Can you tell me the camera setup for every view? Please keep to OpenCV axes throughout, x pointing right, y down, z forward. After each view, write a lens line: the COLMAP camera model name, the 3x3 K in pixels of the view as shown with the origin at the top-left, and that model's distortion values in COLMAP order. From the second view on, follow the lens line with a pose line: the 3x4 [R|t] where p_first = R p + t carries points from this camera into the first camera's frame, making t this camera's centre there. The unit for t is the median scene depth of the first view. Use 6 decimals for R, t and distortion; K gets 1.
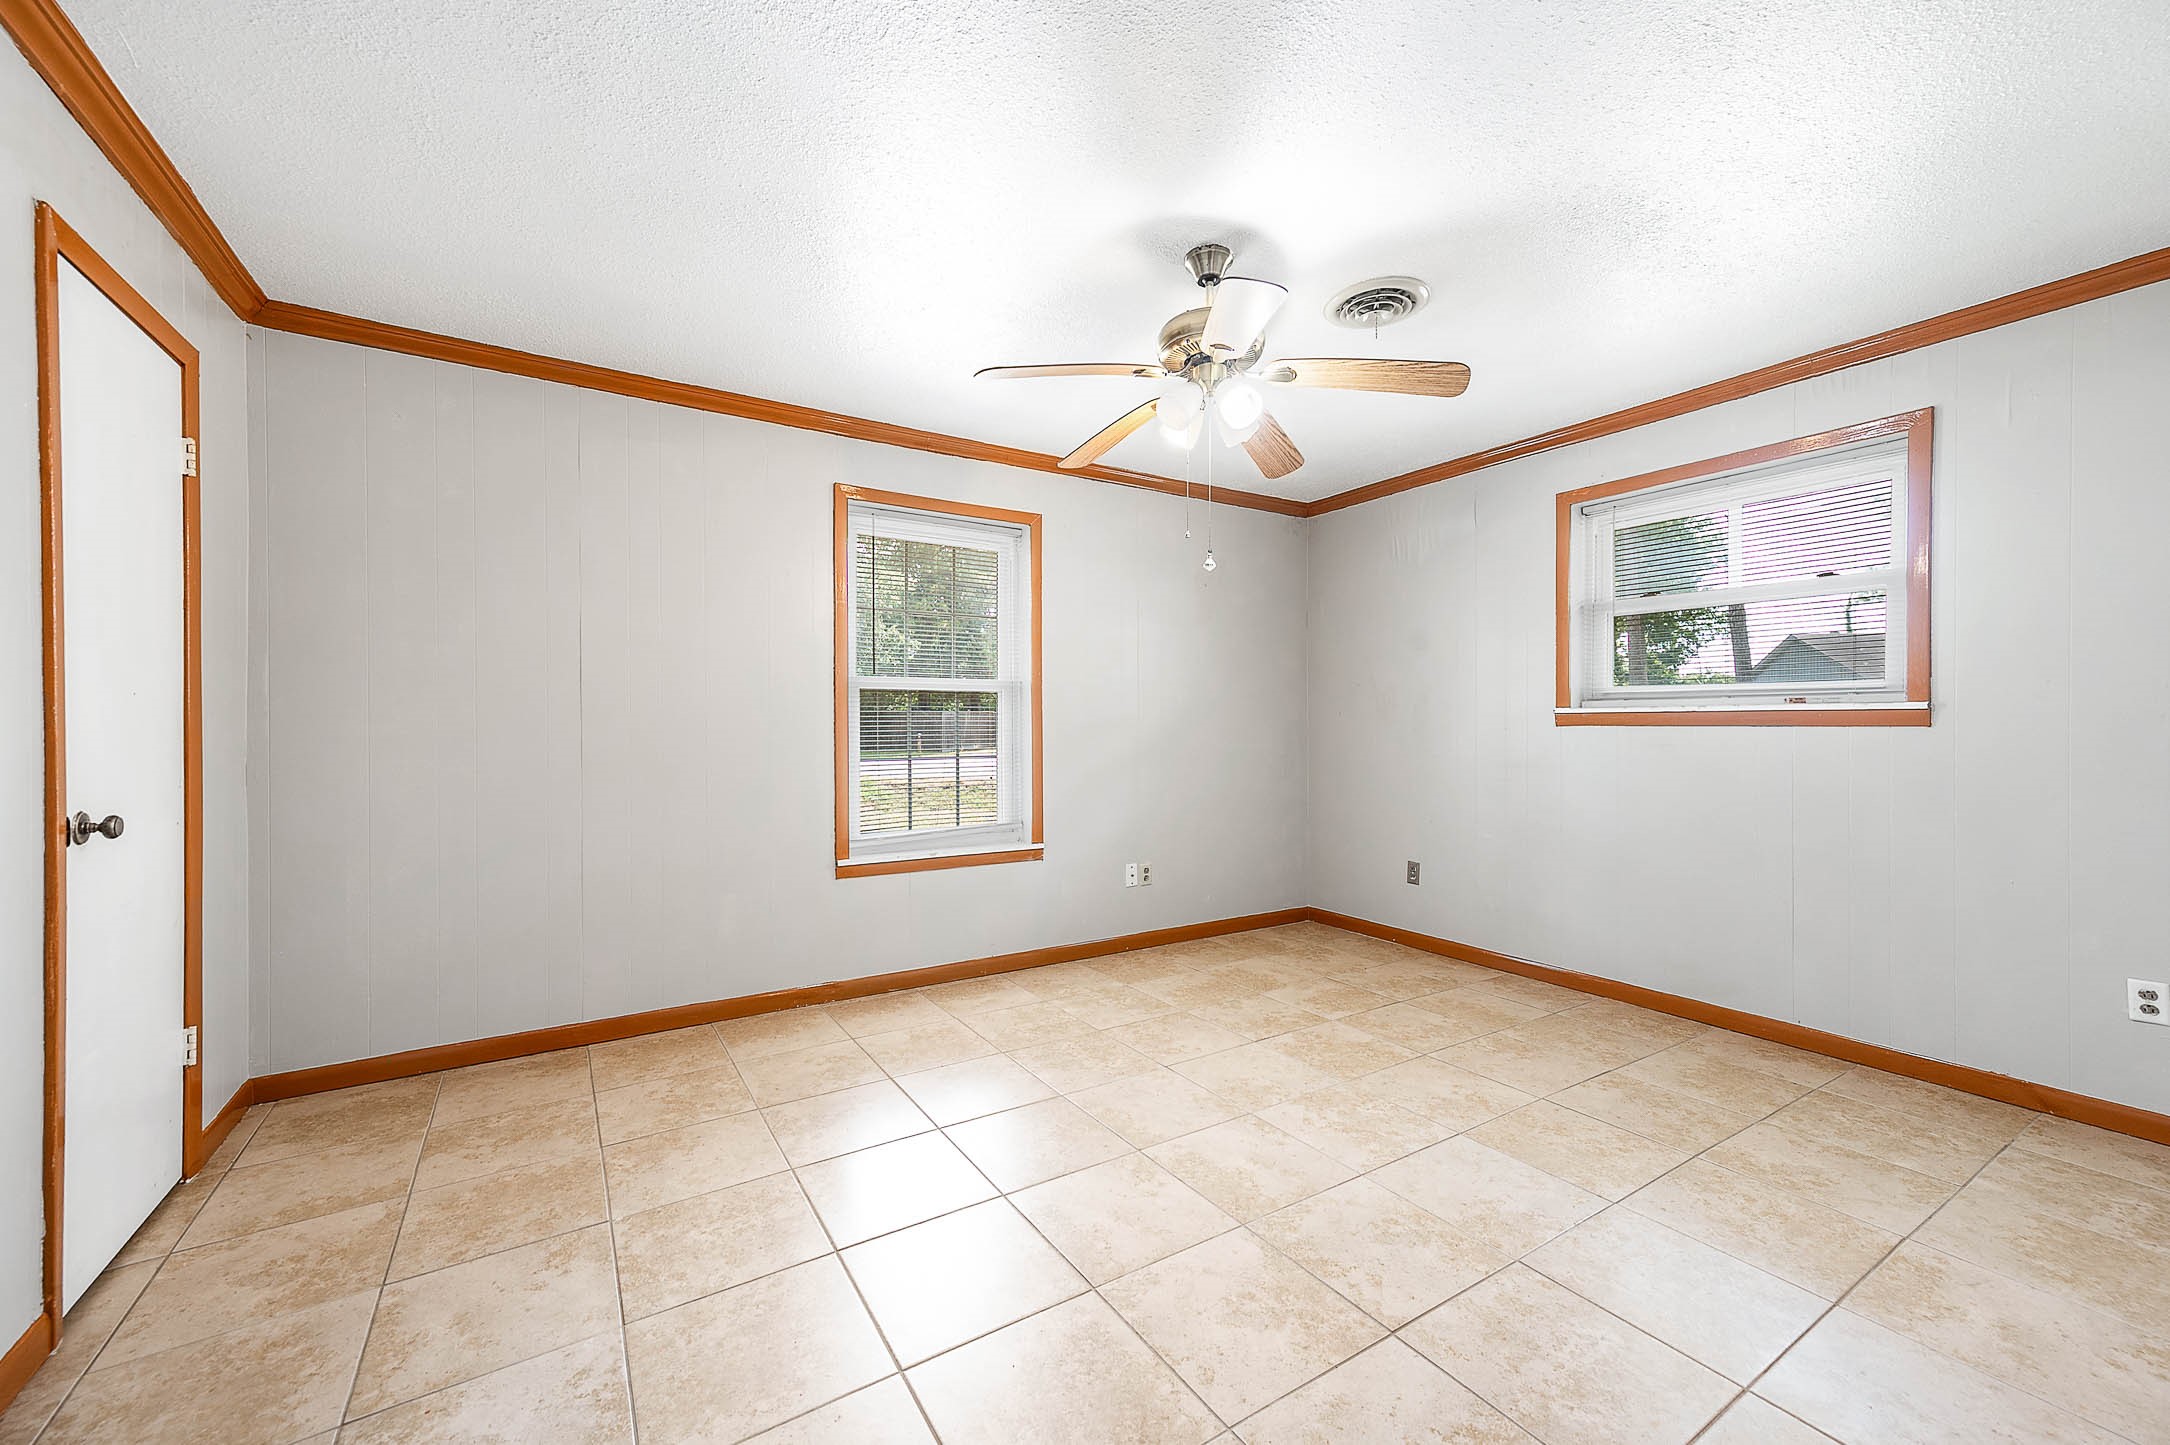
lens RADIAL K [[848.5, 0, 1090.7], [0, 848.5, 727.8], [0, 0, 1]] dist [0.001744, 0.000262]
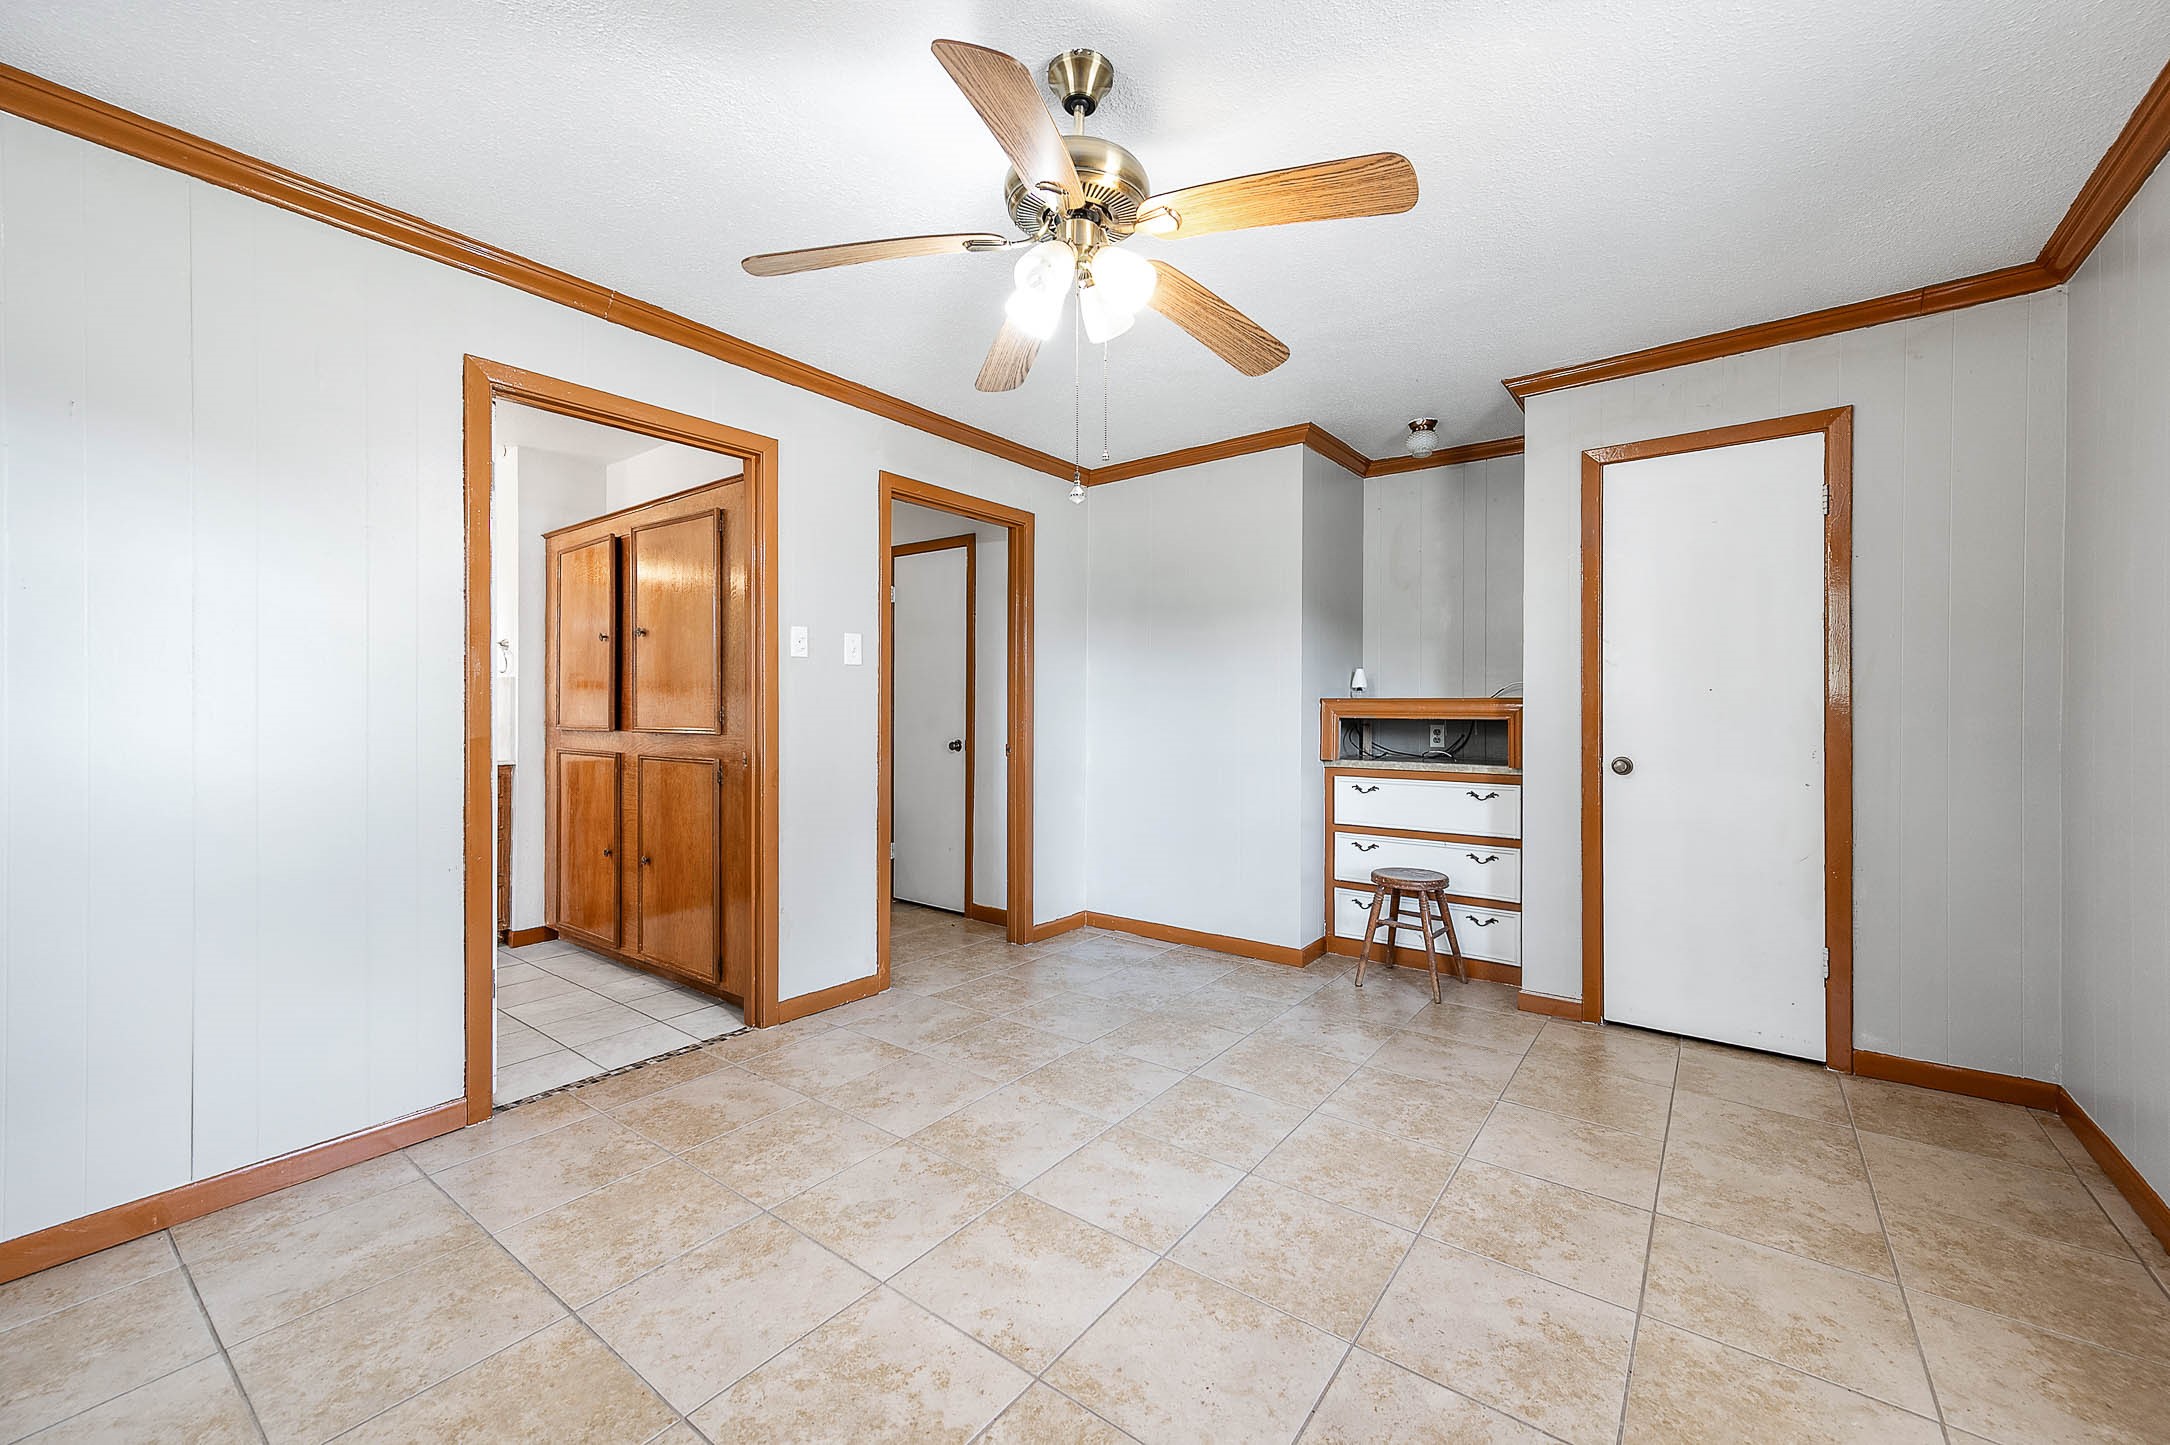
lens RADIAL K [[848.5, 0, 1094.0], [0, 848.5, 713.9], [0, 0, 1]] dist [0.001744, 0.000262]
pose [[-0.934676, 0.004959, -0.355466, 0.399379], [0.000986, 0.999935, 0.011358, -0.011897], [0.355499, 0.010265, -0.934620, 1.739283]]
